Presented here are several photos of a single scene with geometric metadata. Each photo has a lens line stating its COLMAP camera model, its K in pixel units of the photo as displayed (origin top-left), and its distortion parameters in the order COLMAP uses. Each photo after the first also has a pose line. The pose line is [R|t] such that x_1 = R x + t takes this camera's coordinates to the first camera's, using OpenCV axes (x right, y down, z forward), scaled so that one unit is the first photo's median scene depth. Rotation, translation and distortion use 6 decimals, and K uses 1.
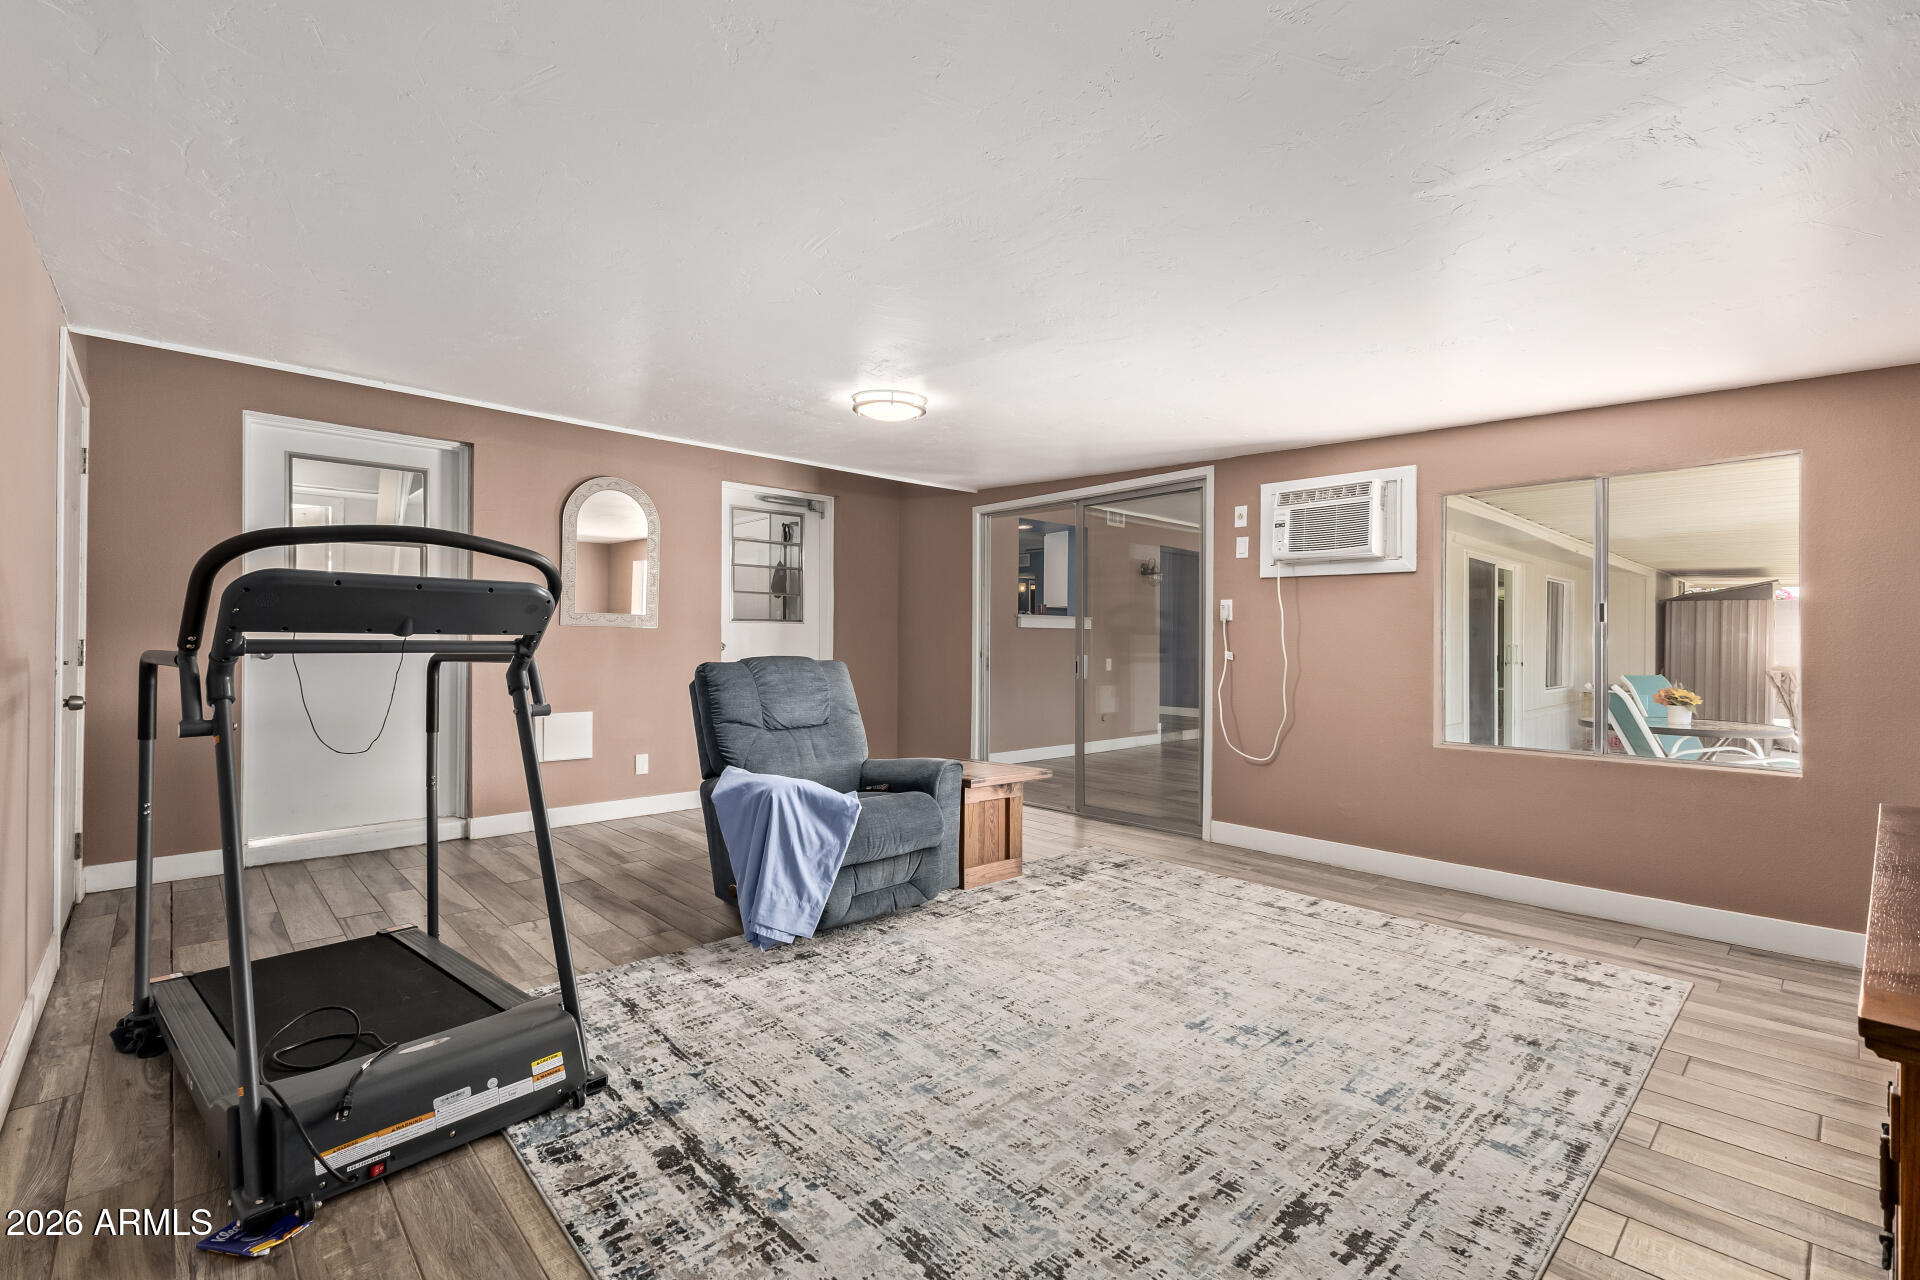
lens RADIAL K [[843.1, 0, 960.2], [0, 843.1, 643.7], [0, 0, 1]] dist [0.004571, 0.000162]
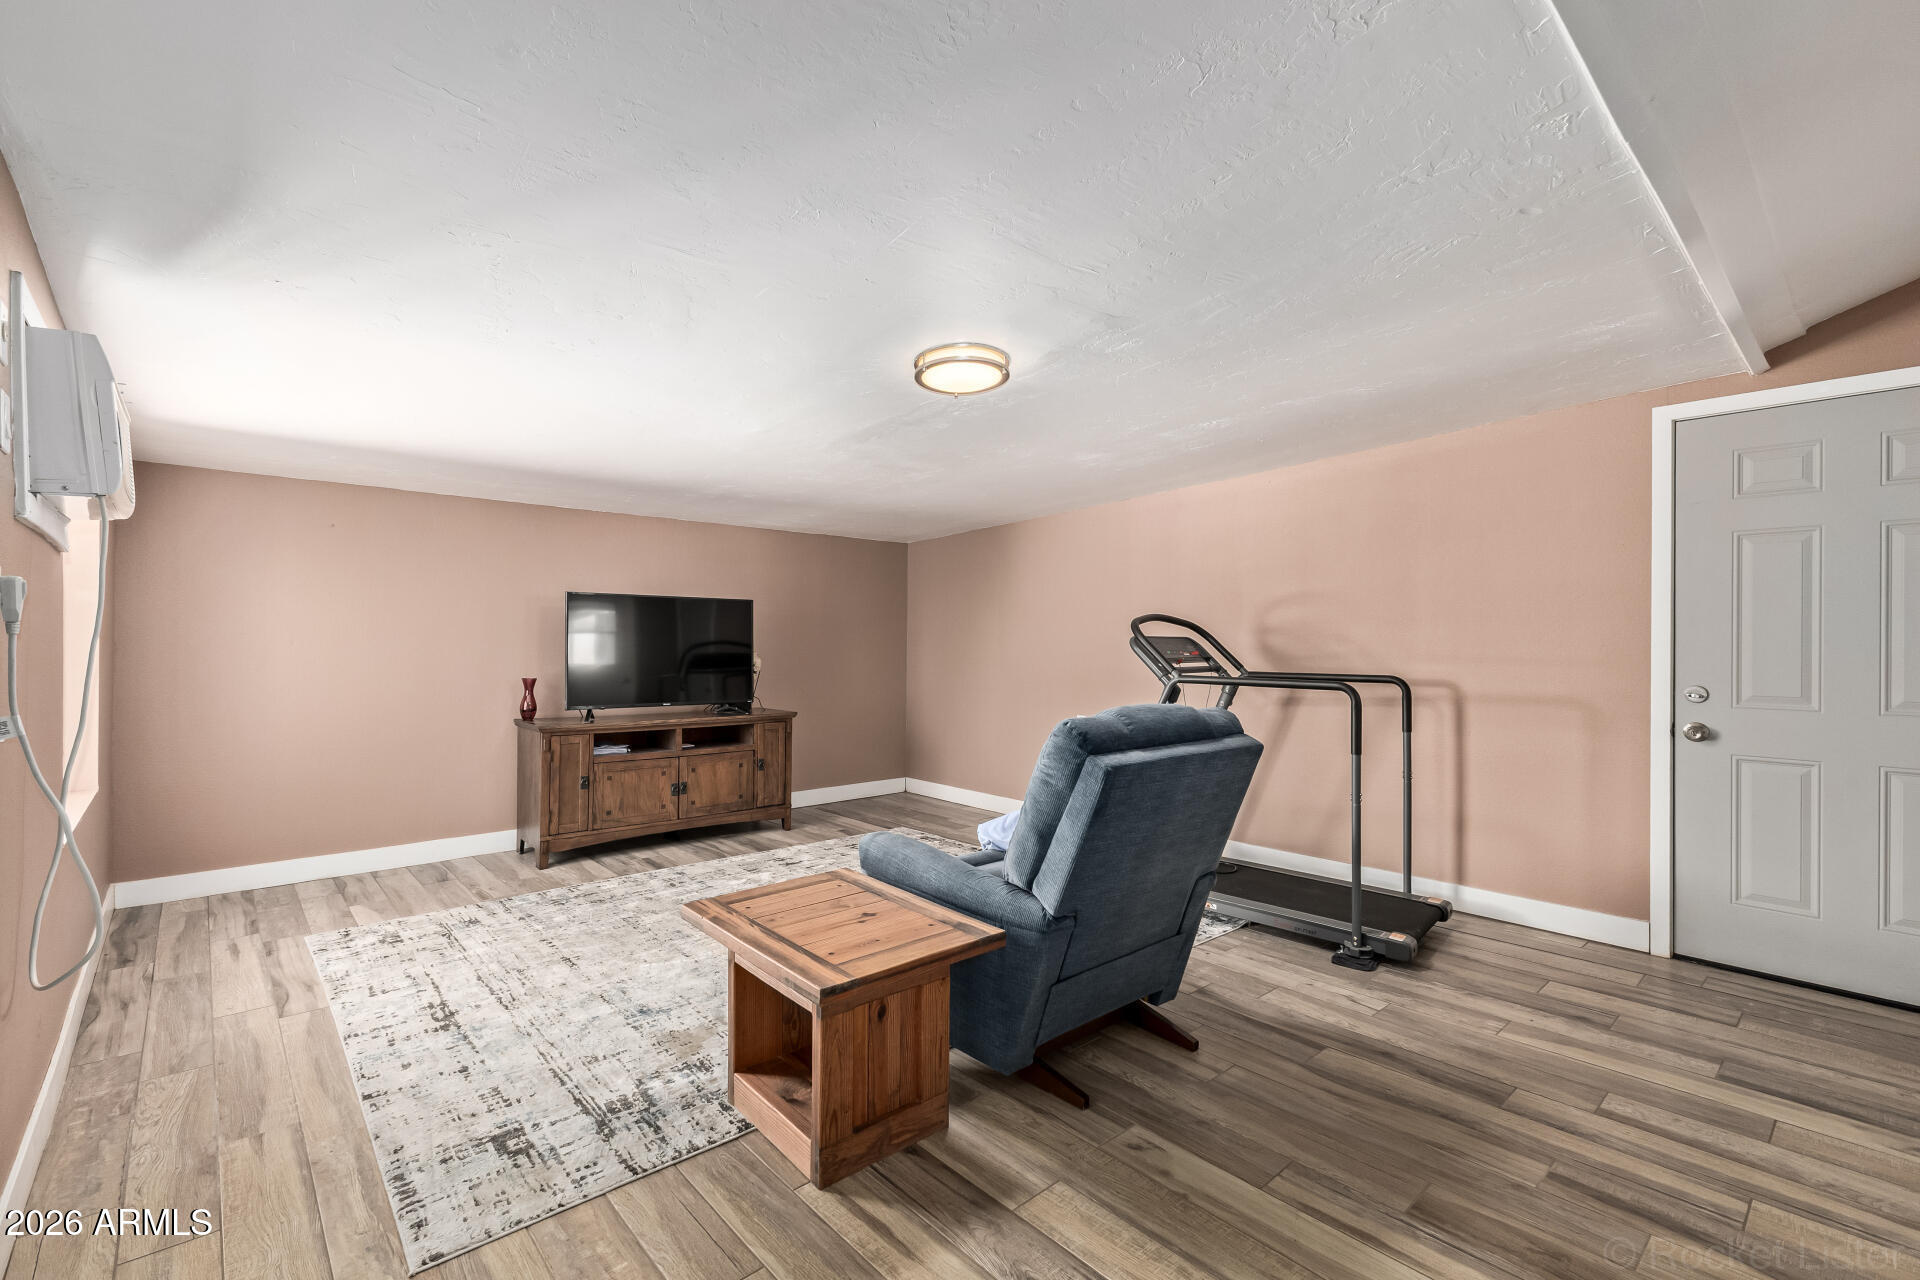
lens RADIAL K [[843.1, 0, 958.4], [0, 843.1, 642.9], [0, 0, 1]] dist [0.004571, 0.000162]
pose [[-0.999799, -0.009332, 0.017758, -0.117978], [-0.009395, 0.999950, -0.003480, -0.037769], [-0.017725, -0.003646, -0.999836, 2.189900]]
